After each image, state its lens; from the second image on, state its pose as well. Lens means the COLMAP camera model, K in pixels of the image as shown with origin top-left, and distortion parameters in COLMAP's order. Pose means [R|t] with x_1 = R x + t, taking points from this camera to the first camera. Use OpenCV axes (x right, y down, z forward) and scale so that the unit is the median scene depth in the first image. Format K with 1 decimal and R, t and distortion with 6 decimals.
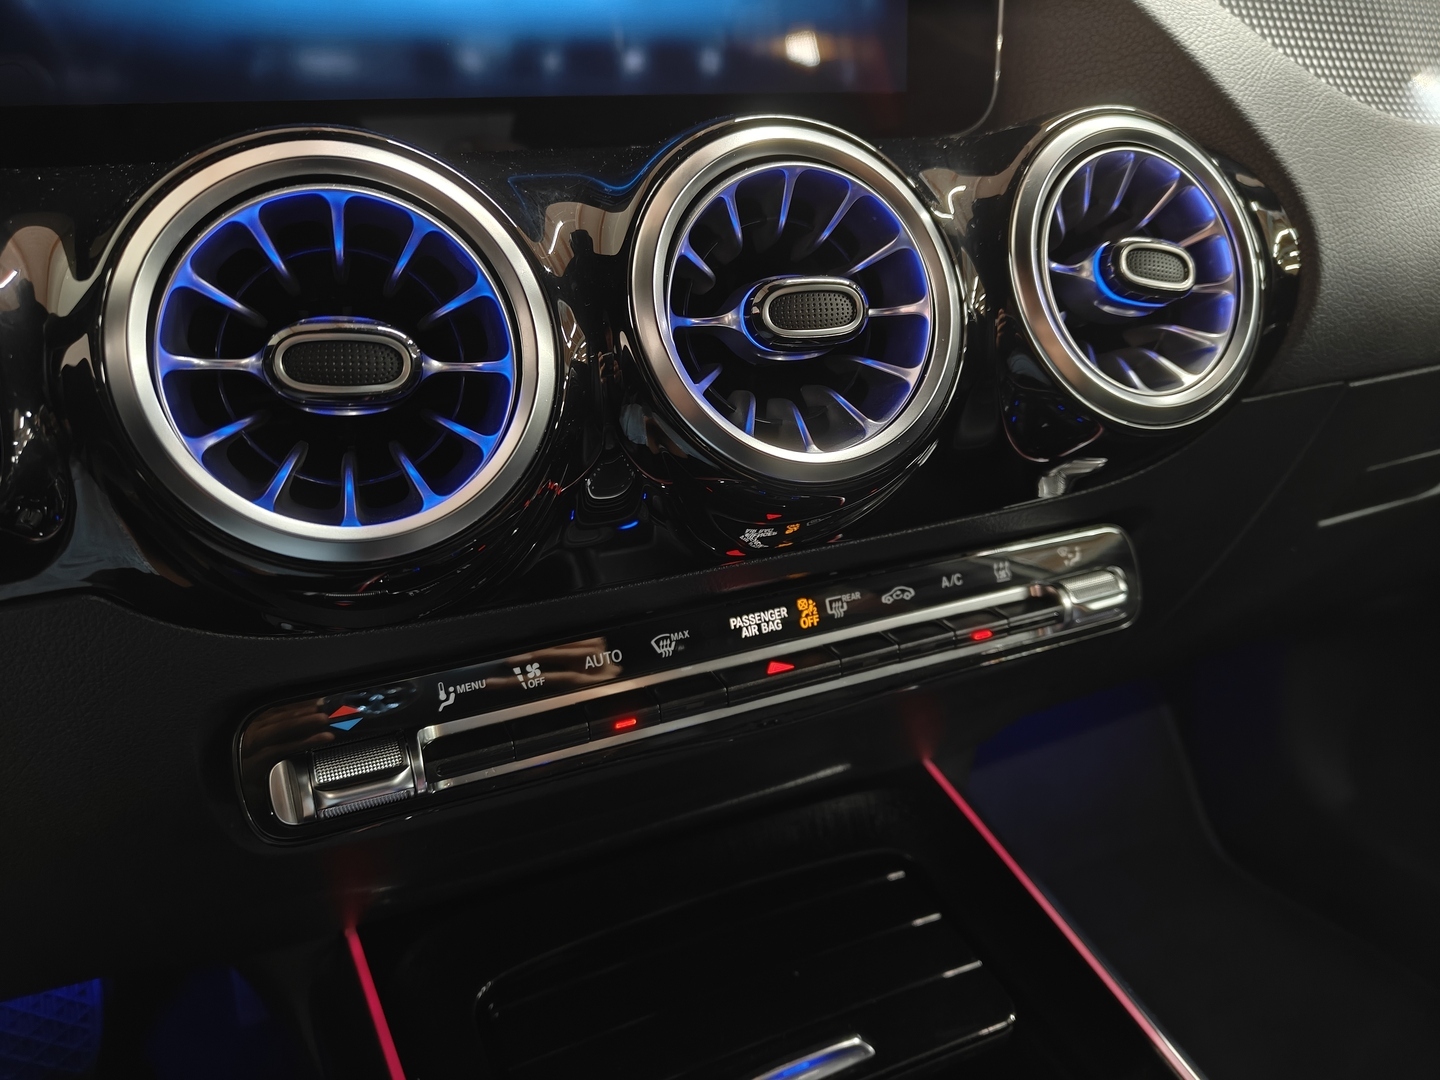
lens RADIAL K [[1008.1, 0, 724.5], [0, 1008.1, 548.0], [0, 0, 1]] dist [-0.005188, -0.002198]
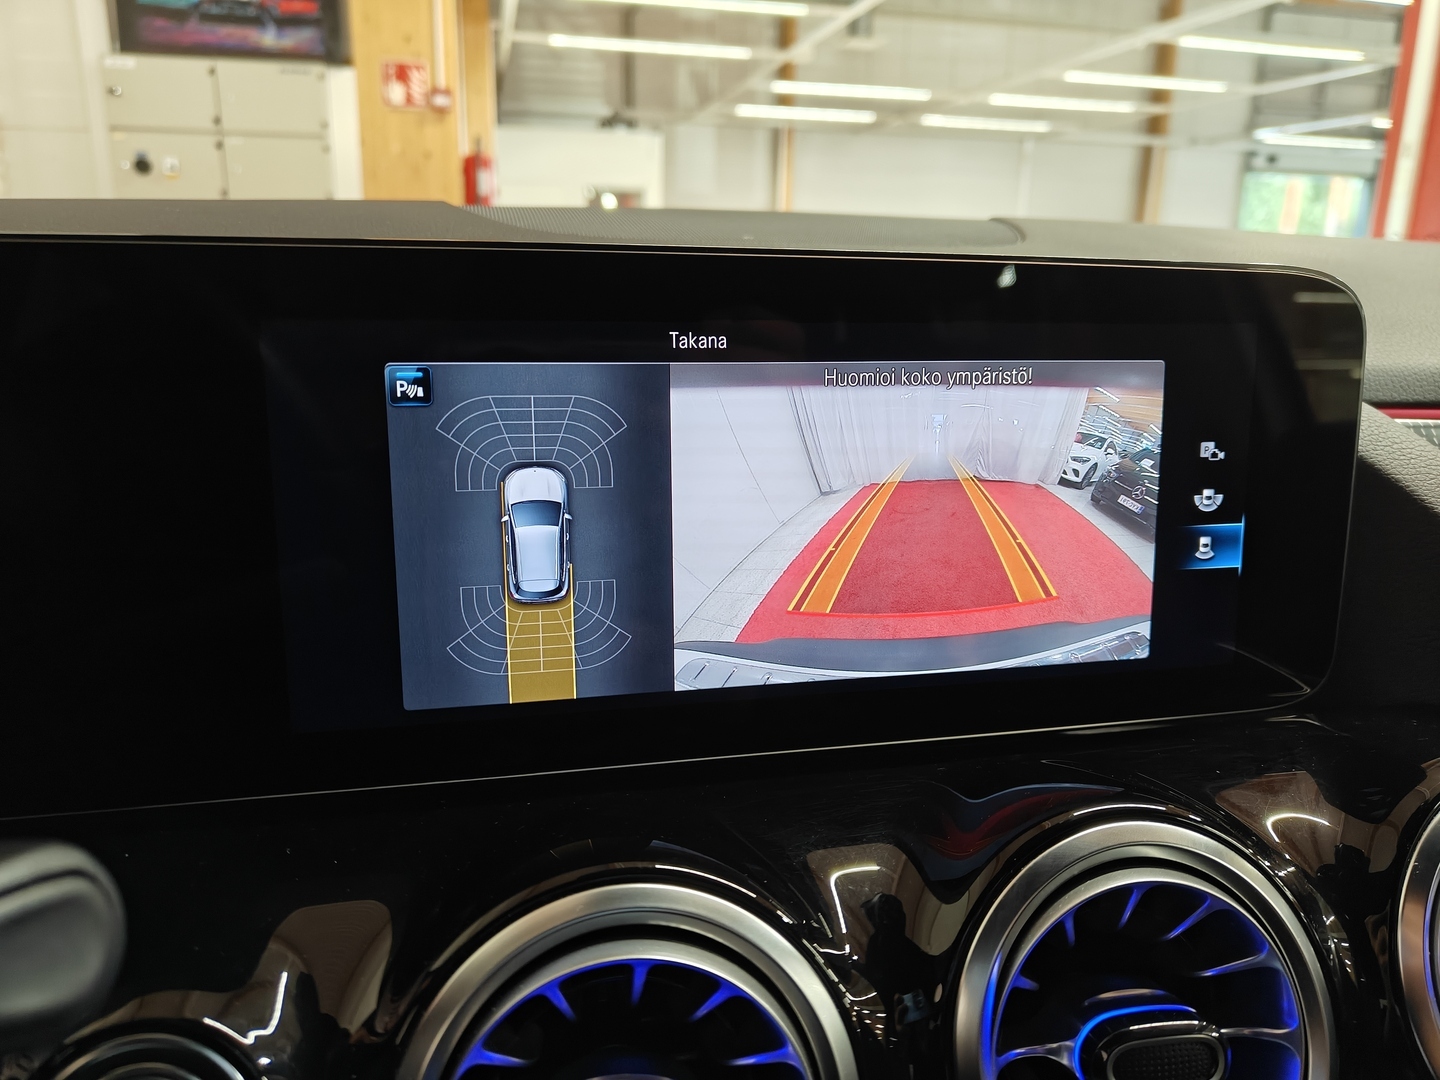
lens RADIAL K [[1008.1, 0, 726.3], [0, 1008.1, 527.4], [0, 0, 1]] dist [-0.005188, -0.002198]
pose [[0.983419, 0.061370, -0.170646, -0.152638], [-0.092712, 0.978870, -0.182256, -0.477549], [0.155855, 0.195055, 0.968330, 0.053254]]
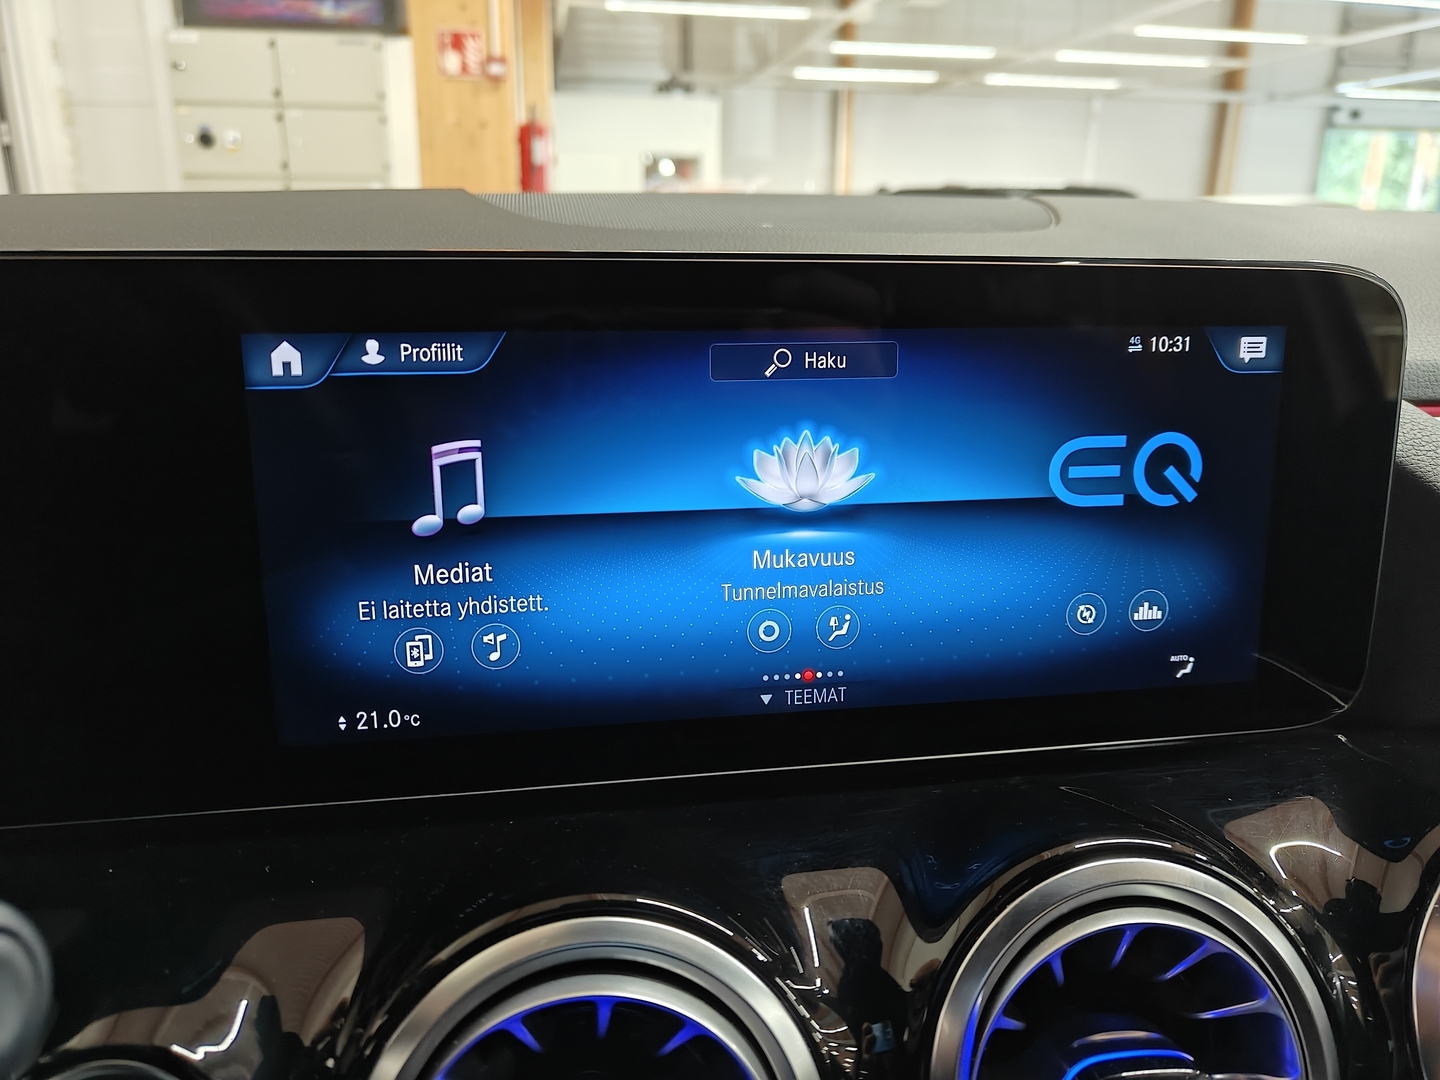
lens RADIAL K [[1008.1, 0, 729.1], [0, 1008.1, 526.5], [0, 0, 1]] dist [-0.005188, -0.002198]
pose [[0.972587, 0.072942, -0.220805, -0.096585], [-0.107040, 0.983384, -0.146622, -0.532792], [0.206441, 0.166238, 0.964234, 0.084022]]
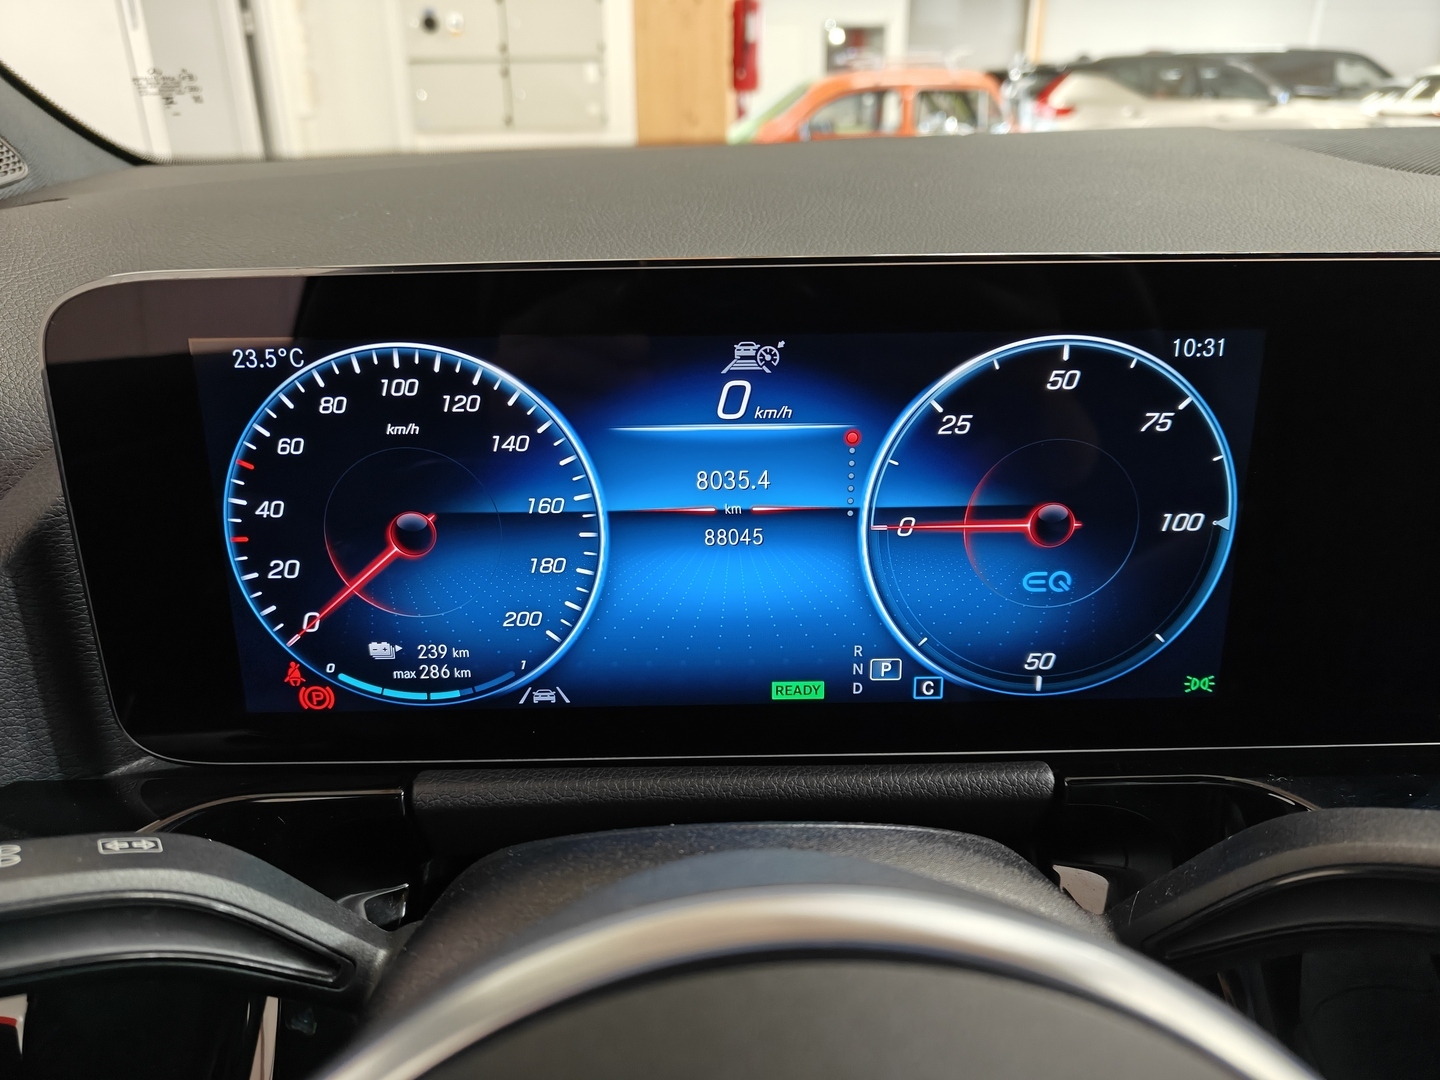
lens RADIAL K [[1008.1, 0, 733.8], [0, 1008.1, 520.8], [0, 0, 1]] dist [-0.005188, -0.002198]
pose [[0.930724, 0.134882, -0.339942, -1.121089], [-0.152088, 0.988067, -0.024355, -0.460961], [0.332600, 0.074369, 0.940131, -0.326921]]
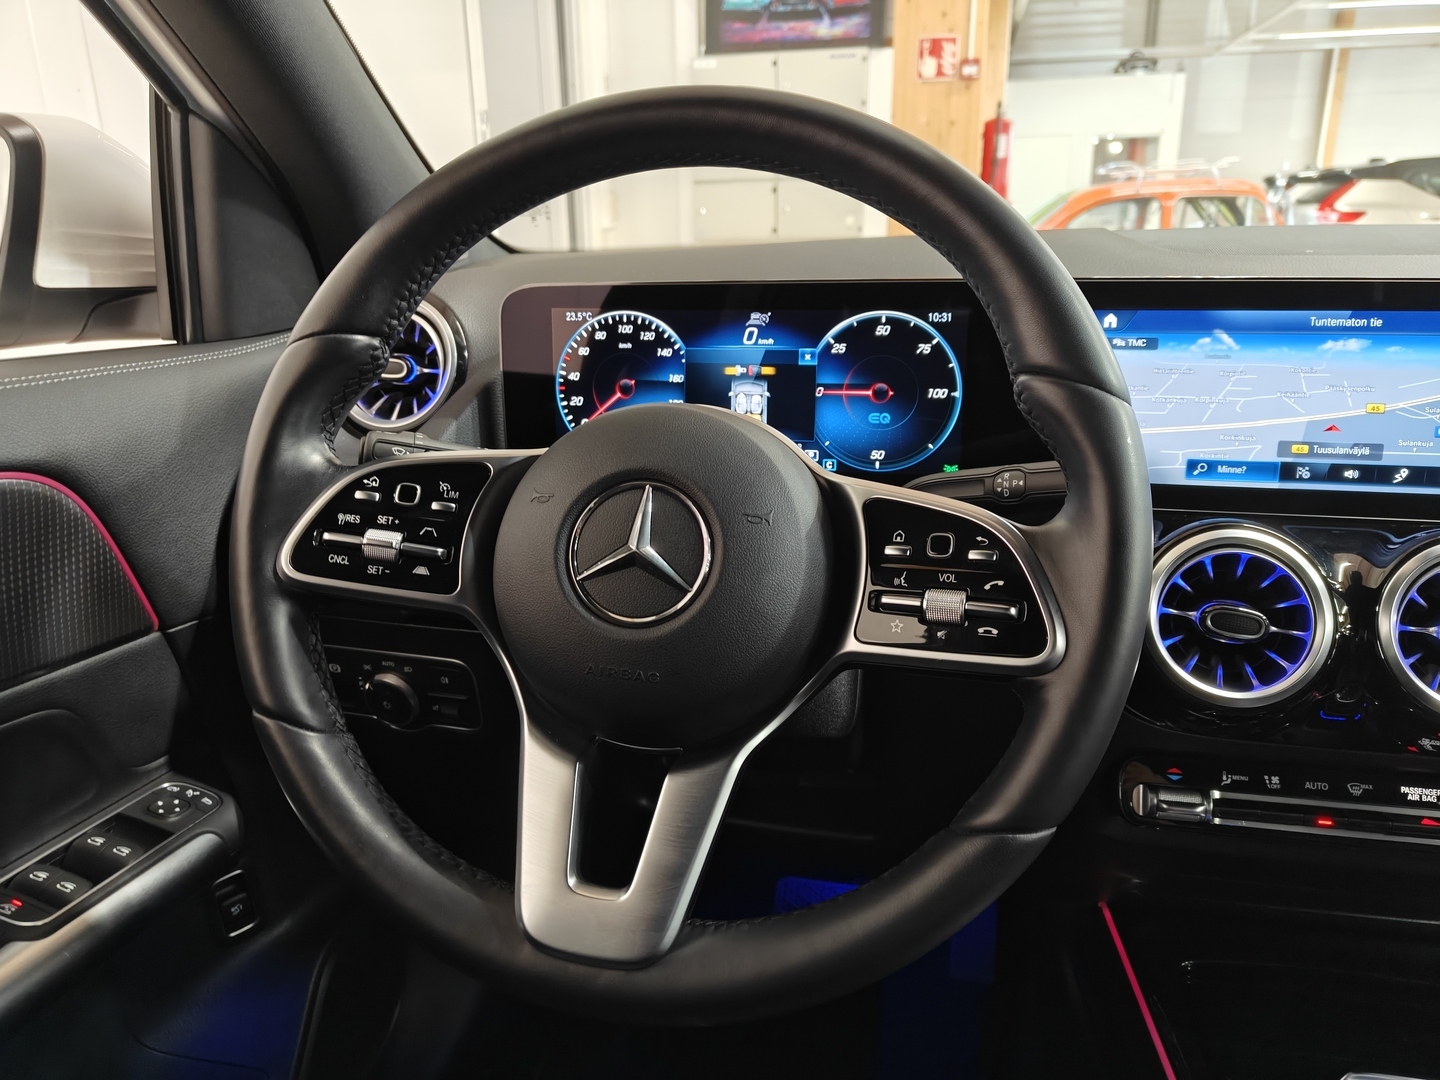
lens RADIAL K [[1008.1, 0, 735.5], [0, 1008.1, 538.4], [0, 0, 1]] dist [-0.005188, -0.002198]
pose [[0.808272, 0.163587, -0.565628, -0.015367], [-0.236013, 0.970095, -0.056695, 0.031203], [0.539439, 0.179321, 0.822709, -1.379260]]
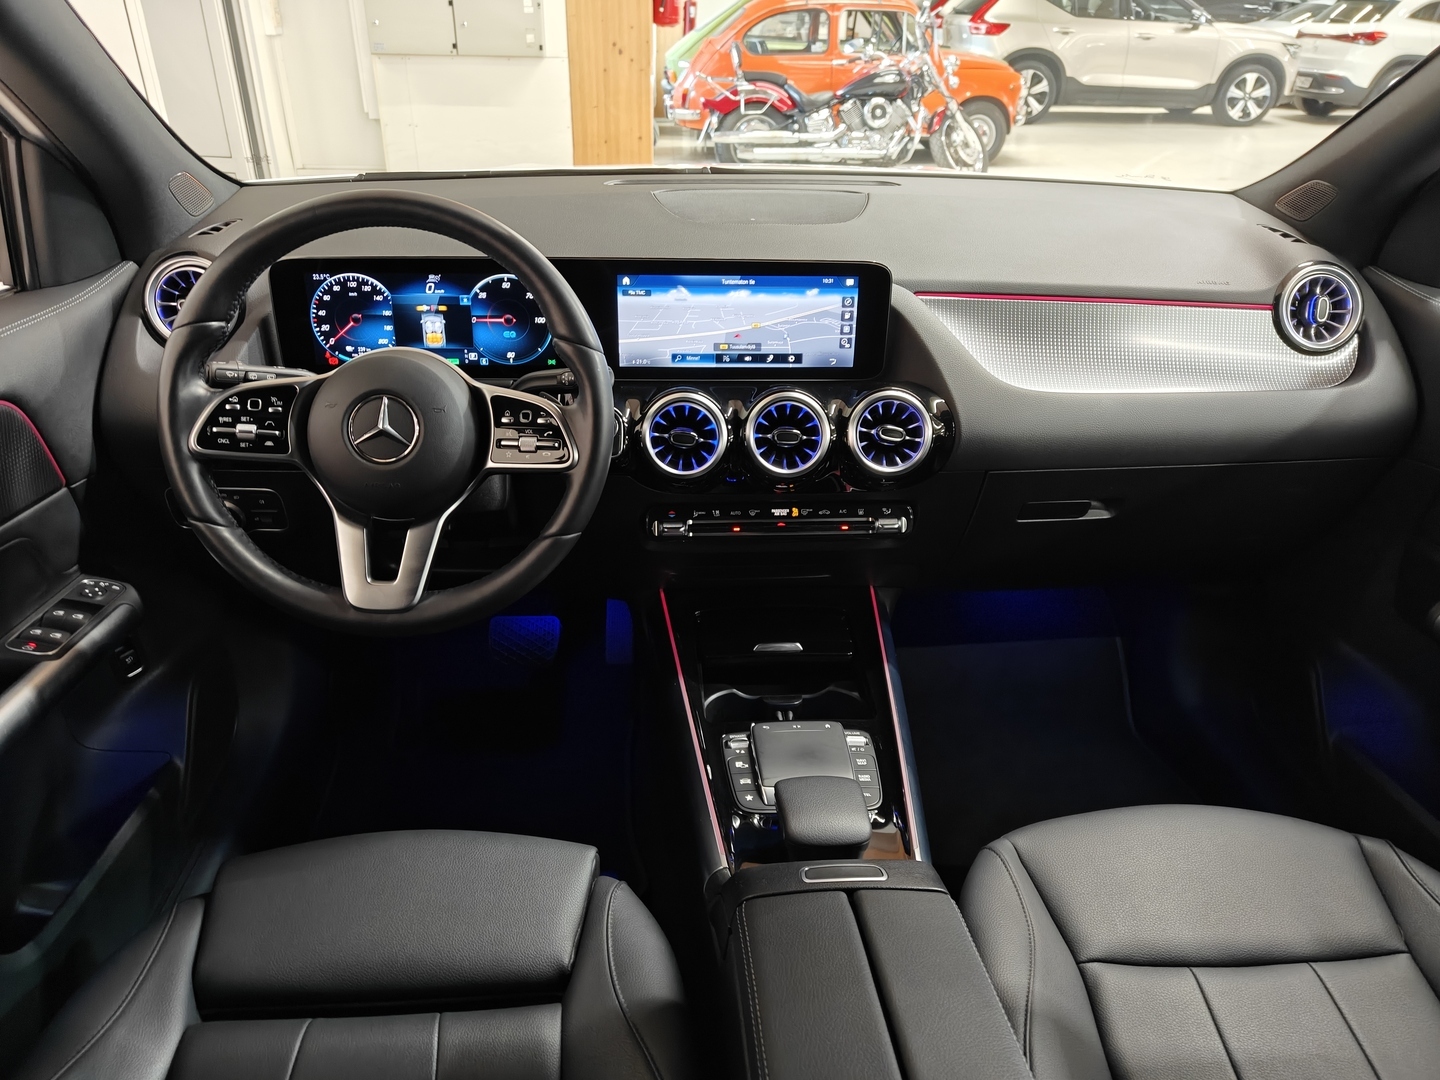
lens RADIAL K [[1008.1, 0, 725.6], [0, 1008.1, 538.0], [0, 0, 1]] dist [-0.005188, -0.002198]
pose [[0.934762, 0.182708, -0.304694, 1.202297], [-0.166754, 0.982922, 0.077824, -0.102709], [0.313710, -0.021938, 0.949265, -3.100426]]
